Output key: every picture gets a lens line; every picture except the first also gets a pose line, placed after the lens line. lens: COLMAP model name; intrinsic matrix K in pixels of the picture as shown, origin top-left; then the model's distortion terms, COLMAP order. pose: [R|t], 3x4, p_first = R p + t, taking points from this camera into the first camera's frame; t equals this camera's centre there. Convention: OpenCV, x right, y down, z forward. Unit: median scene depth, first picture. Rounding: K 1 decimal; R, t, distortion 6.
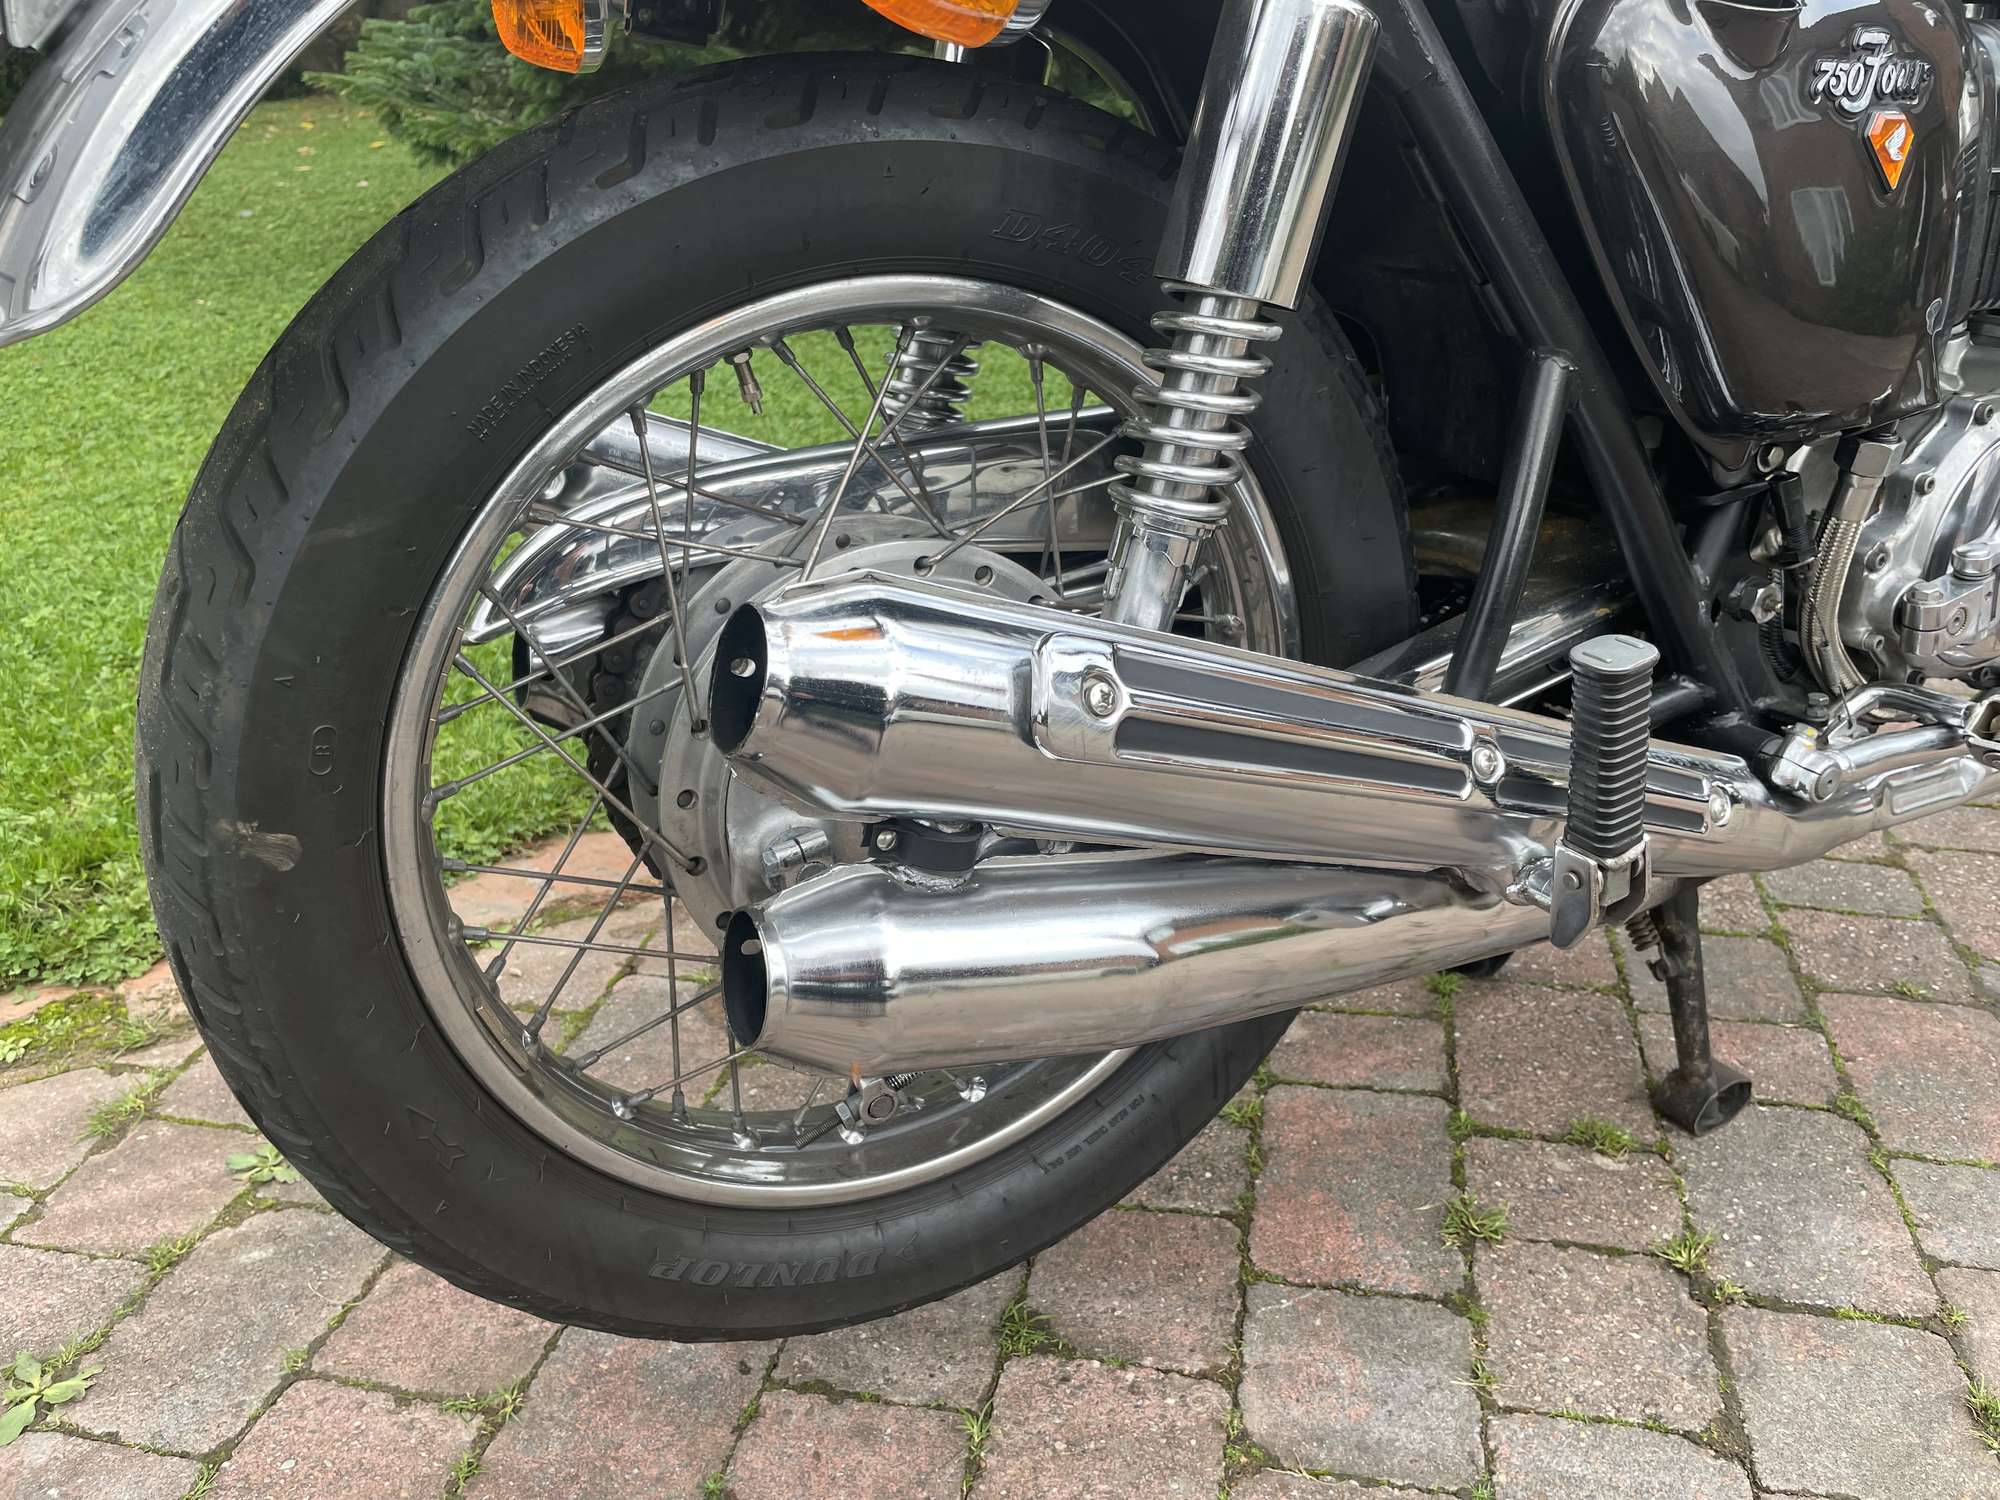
lens RADIAL K [[1549.4, 0, 1007.7], [0, 1549.4, 754.7], [0, 0, 1]] dist [0.077461, -0.122403]
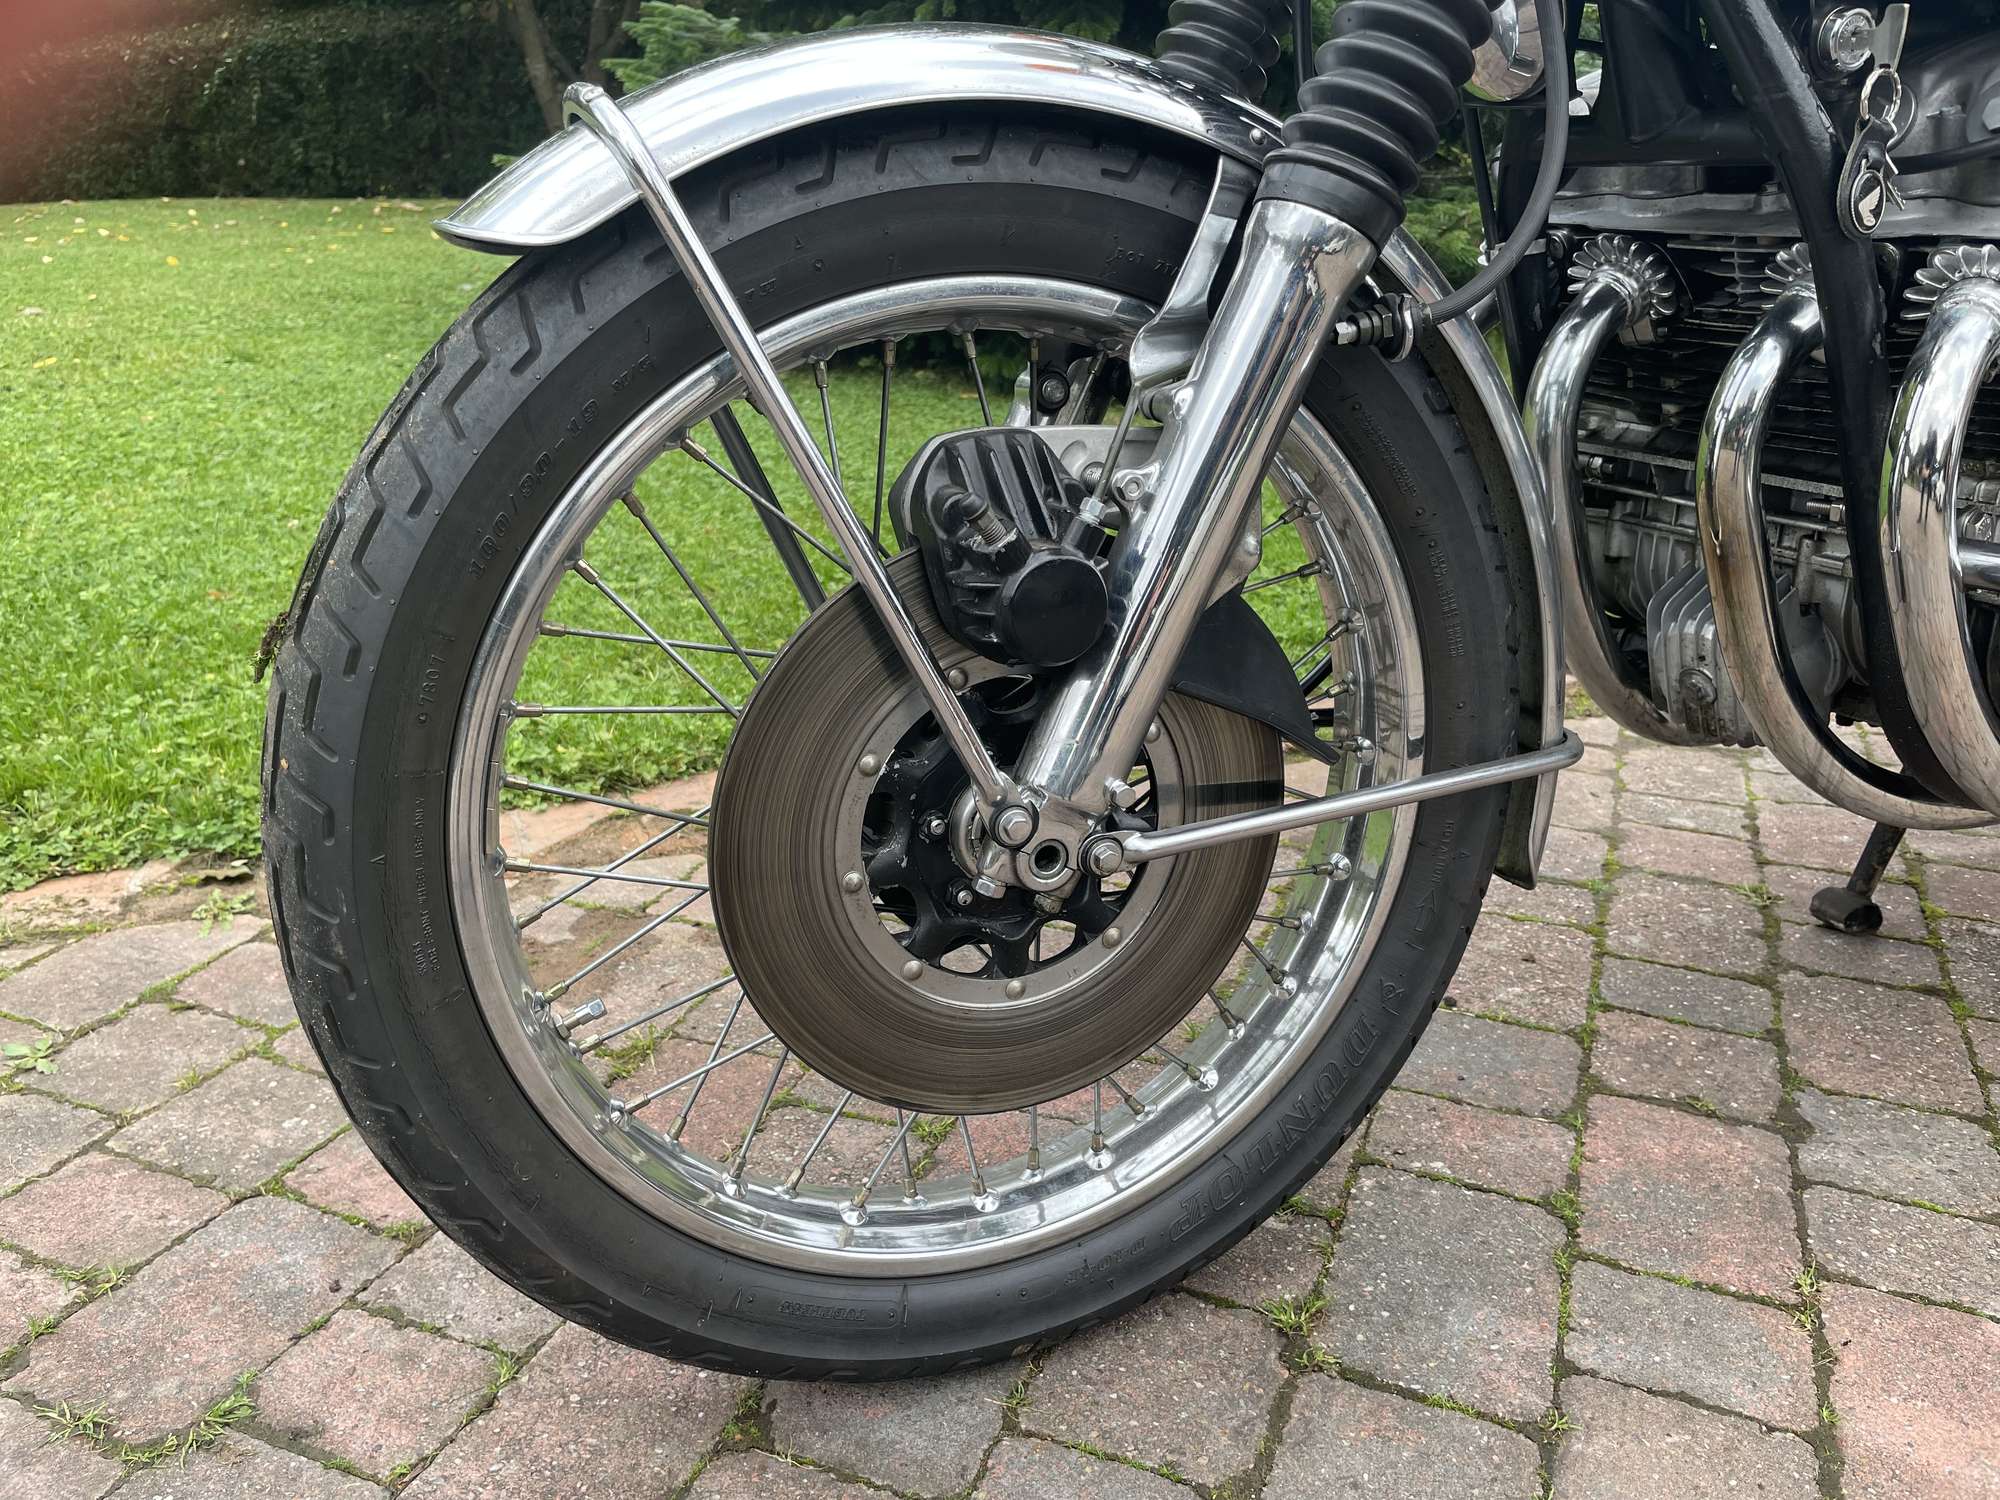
lens RADIAL K [[1541.0, 0, 997.7], [0, 1541.0, 768.8], [0, 0, 1]] dist [0.091766, -0.138363]
pose [[0.982553, 0.093482, -0.160782, 0.380252], [-0.104097, 0.992822, -0.058899, 0.067106], [0.154122, 0.074608, 0.985231, 0.027938]]
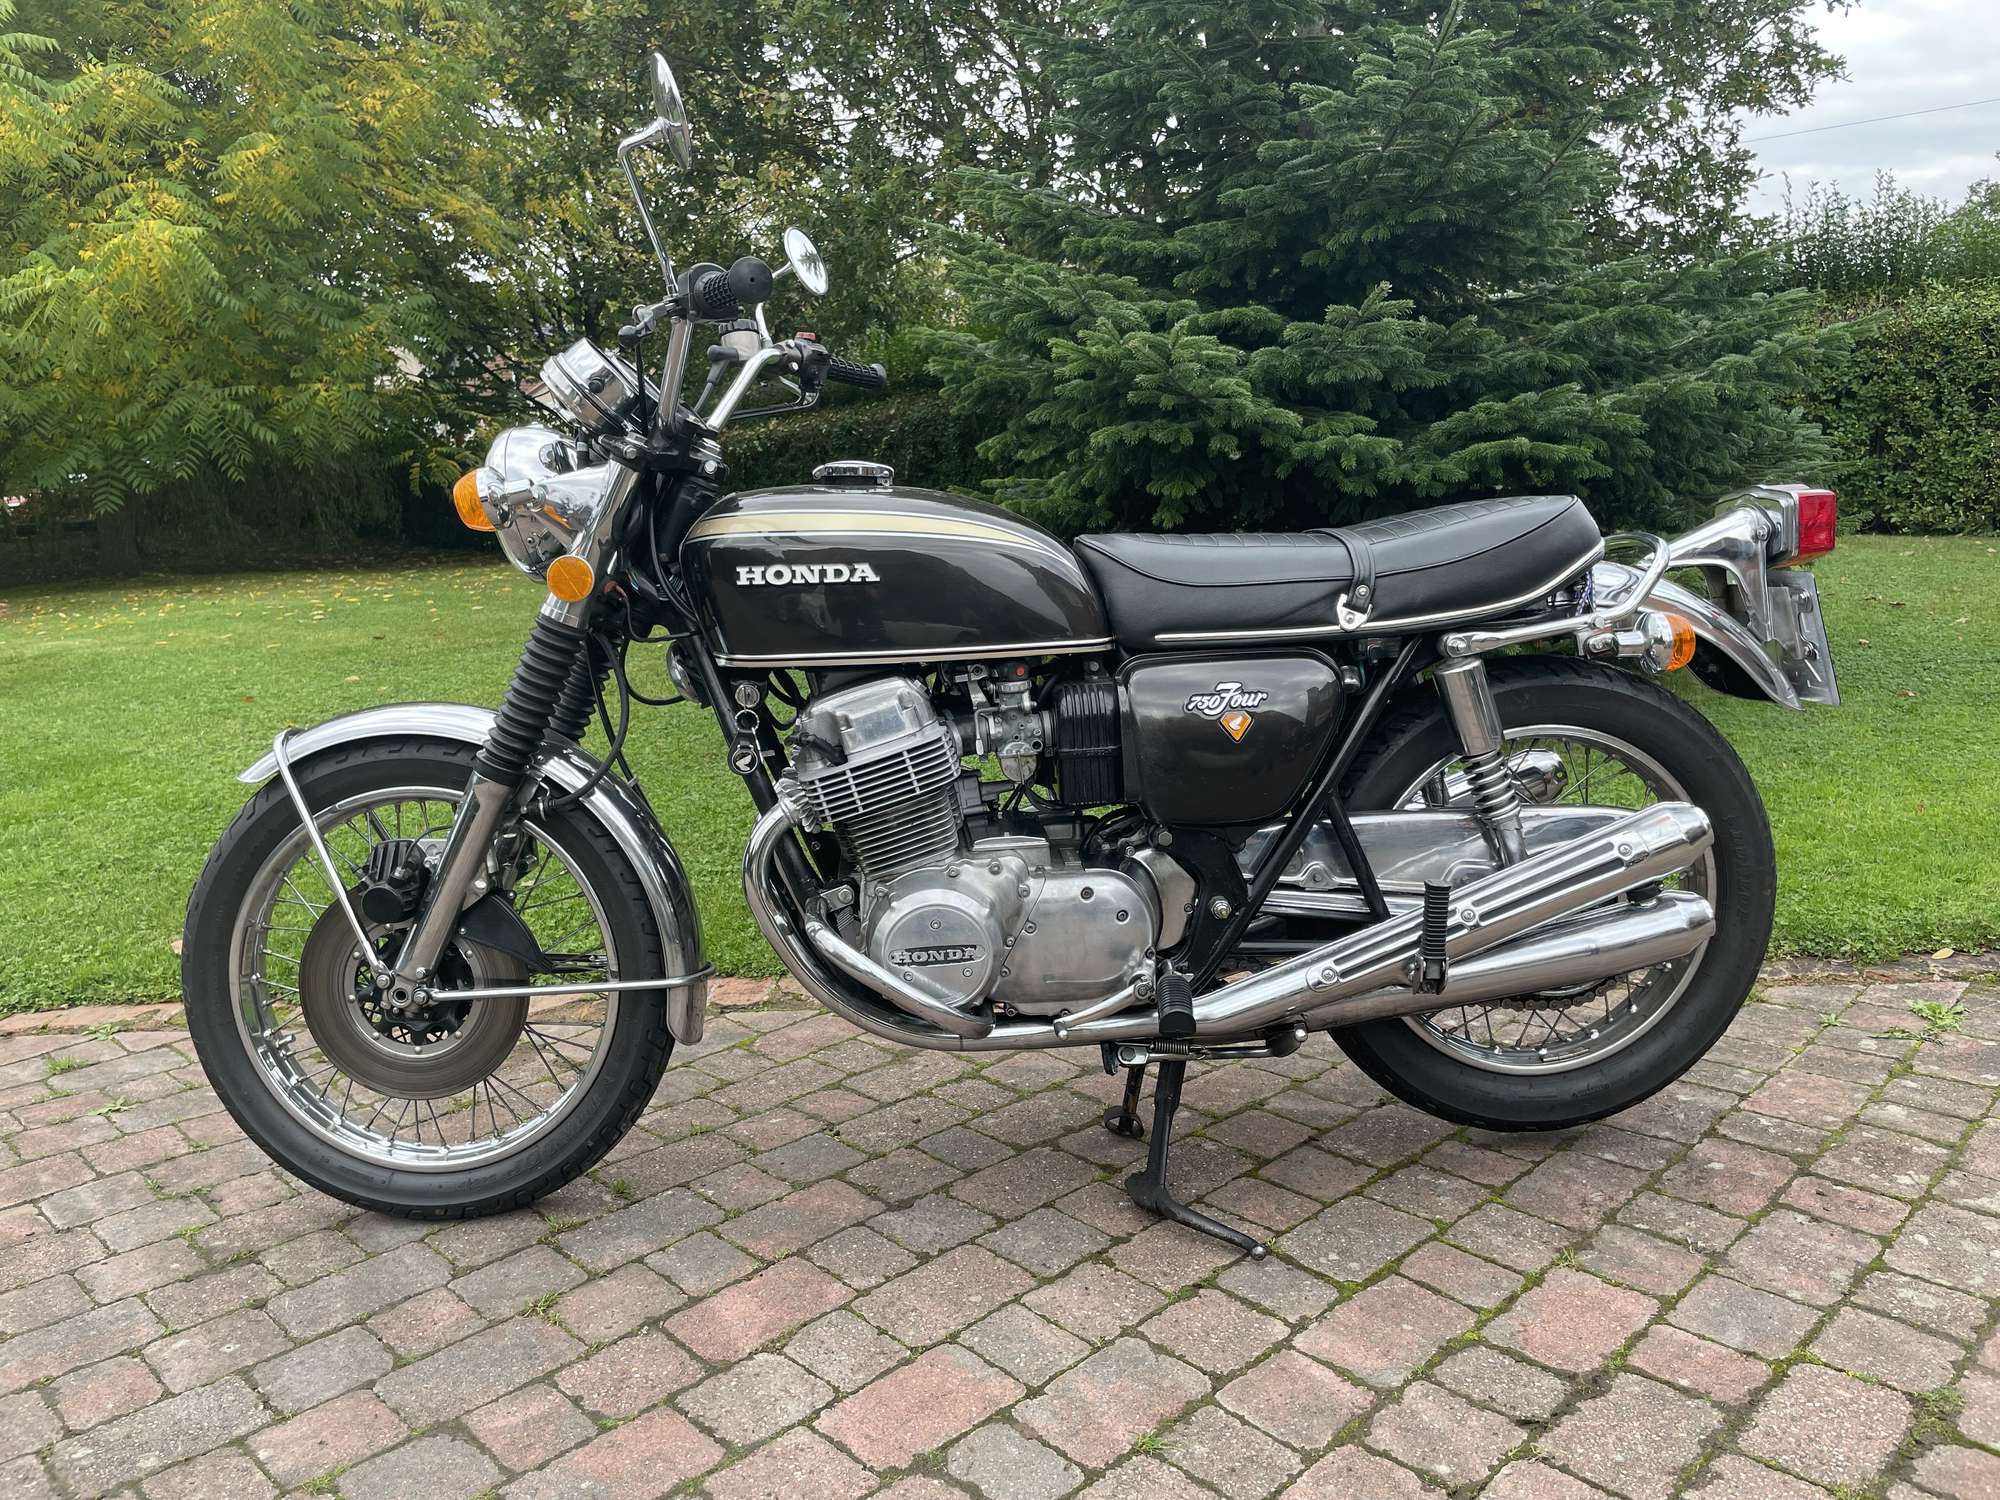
lens RADIAL K [[1541.0, 0, 997.7], [0, 1541.0, 768.8], [0, 0, 1]] dist [0.091766, -0.138363]
pose [[0.822394, 0.097626, -0.560480, 2.119401], [-0.220829, 0.962701, -0.156337, -0.082144], [0.524312, 0.252341, 0.813278, -0.584161]]
